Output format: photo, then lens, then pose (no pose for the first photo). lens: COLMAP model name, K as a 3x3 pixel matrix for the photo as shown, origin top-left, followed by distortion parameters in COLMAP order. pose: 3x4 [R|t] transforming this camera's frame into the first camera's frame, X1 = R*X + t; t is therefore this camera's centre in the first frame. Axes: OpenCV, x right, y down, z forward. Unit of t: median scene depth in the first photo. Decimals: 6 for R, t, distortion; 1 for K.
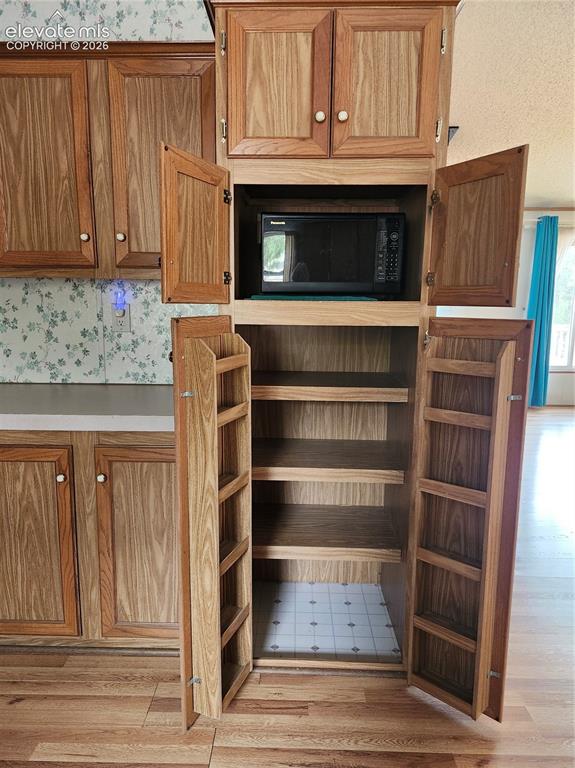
lens RADIAL K [[526.6, 0, 284.0], [0, 526.6, 388.6], [0, 0, 1]] dist [0.043556, -0.034888]
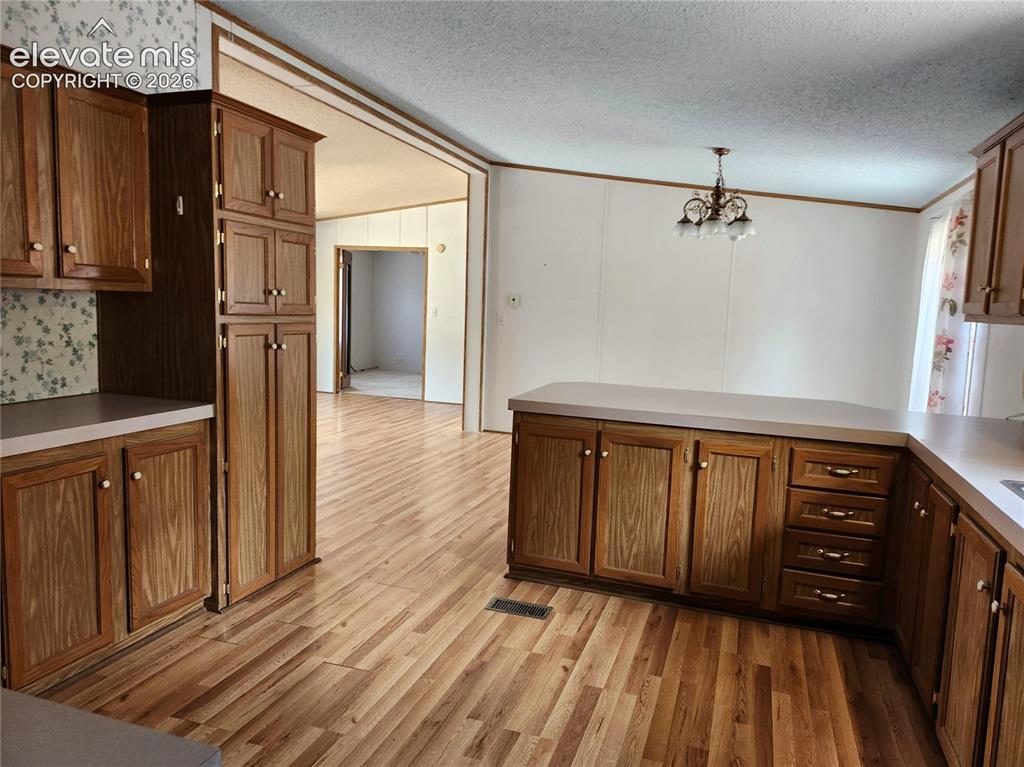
lens RADIAL K [[702.2, 0, 511.8], [0, 702.2, 384.3], [0, 0, 1]] dist [0.043556, -0.034888]
pose [[0.308877, -0.105069, 0.945281, -1.415280], [0.129542, 0.989265, 0.067629, -0.015014], [-0.942239, 0.101564, 0.319172, -0.204459]]
